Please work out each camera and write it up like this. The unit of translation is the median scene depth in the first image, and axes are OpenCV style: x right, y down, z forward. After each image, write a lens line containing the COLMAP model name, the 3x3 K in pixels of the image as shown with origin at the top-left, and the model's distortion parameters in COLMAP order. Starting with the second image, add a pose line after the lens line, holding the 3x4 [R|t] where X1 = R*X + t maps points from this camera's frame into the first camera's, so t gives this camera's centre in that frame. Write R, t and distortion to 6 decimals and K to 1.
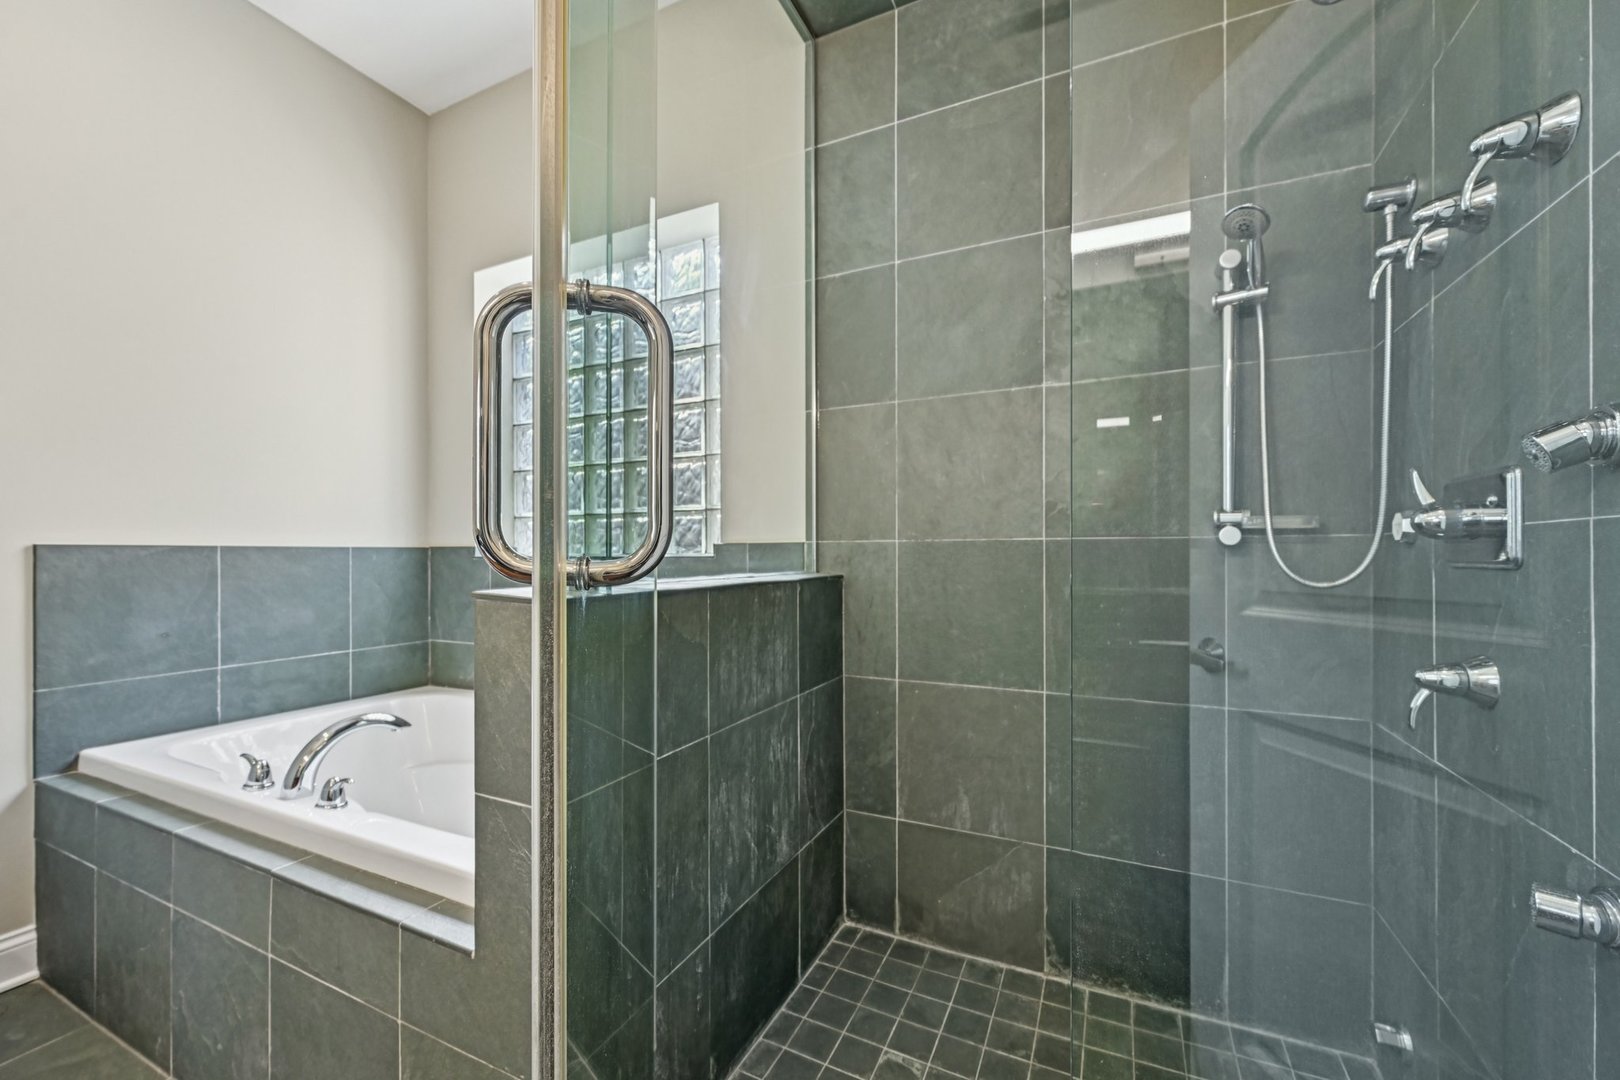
lens RADIAL K [[632.5, 0, 800.4], [0, 632.5, 545.4], [0, 0, 1]] dist [-0.014550, 0.000306]
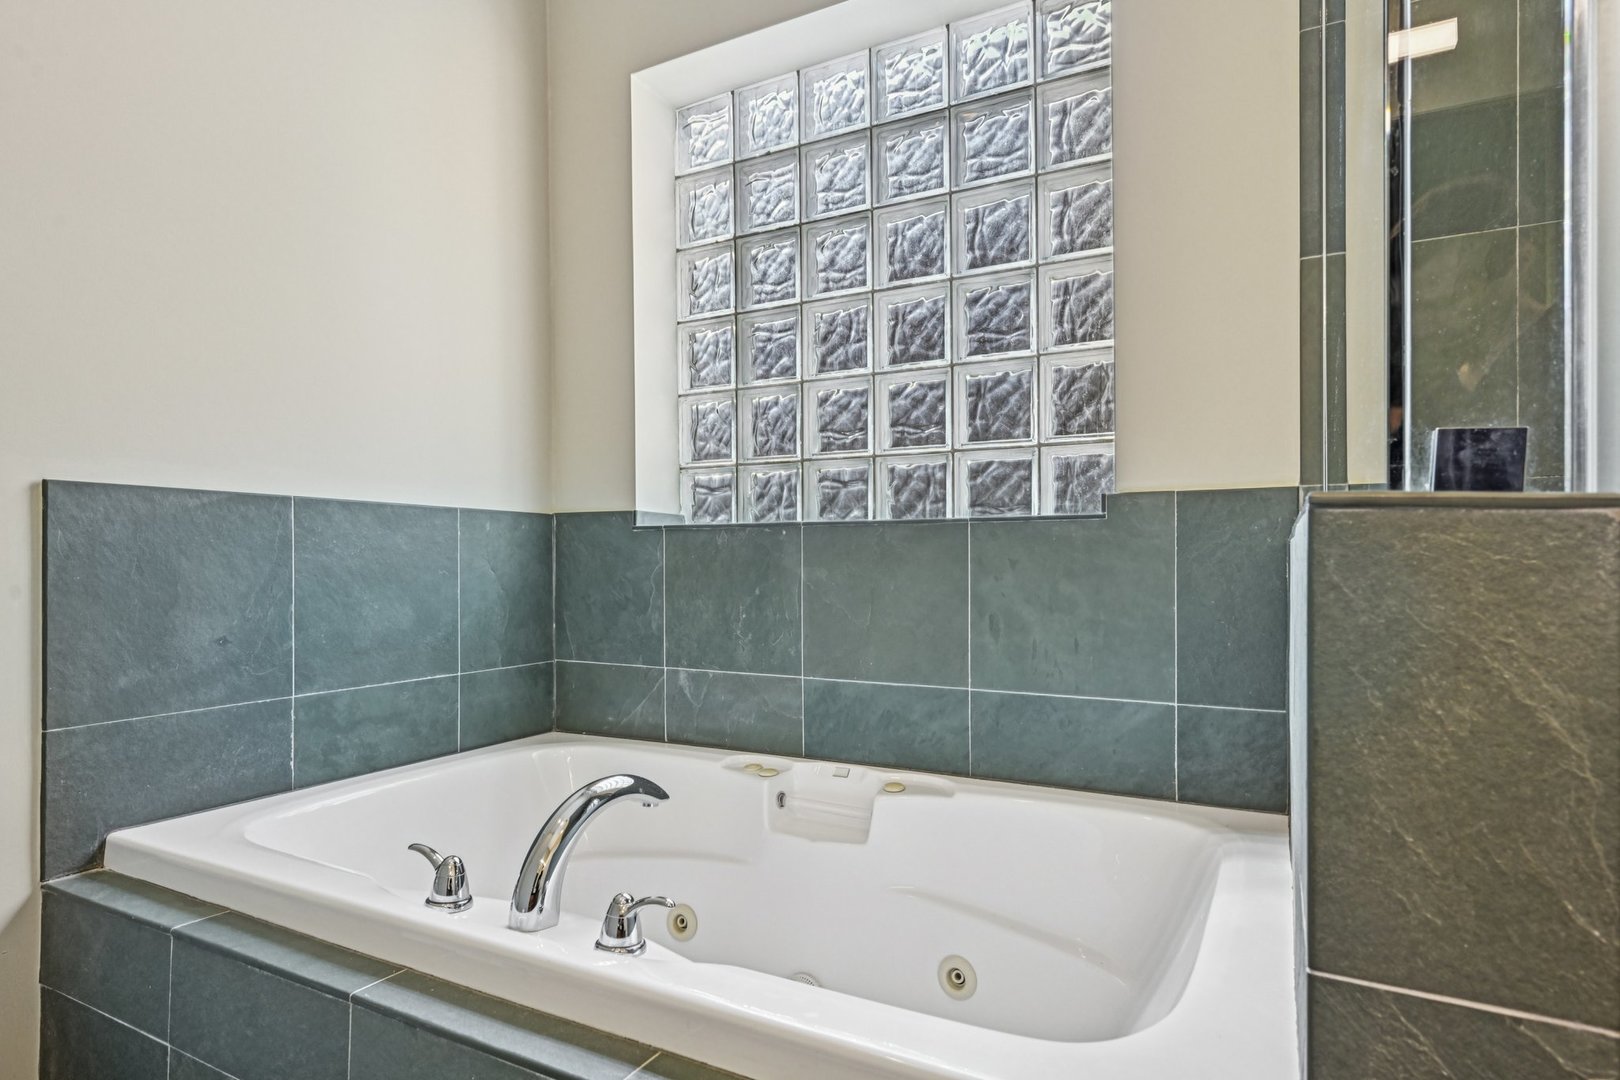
lens RADIAL K [[889.3, 0, 823.2], [0, 889.3, 546.9], [0, 0, 1]] dist [-0.006220, 0.001638]
pose [[0.998434, 0.002536, -0.055893, -0.392409], [-0.002464, 0.999996, 0.001351, 0.050785], [0.055896, -0.001211, 0.998436, 0.178055]]
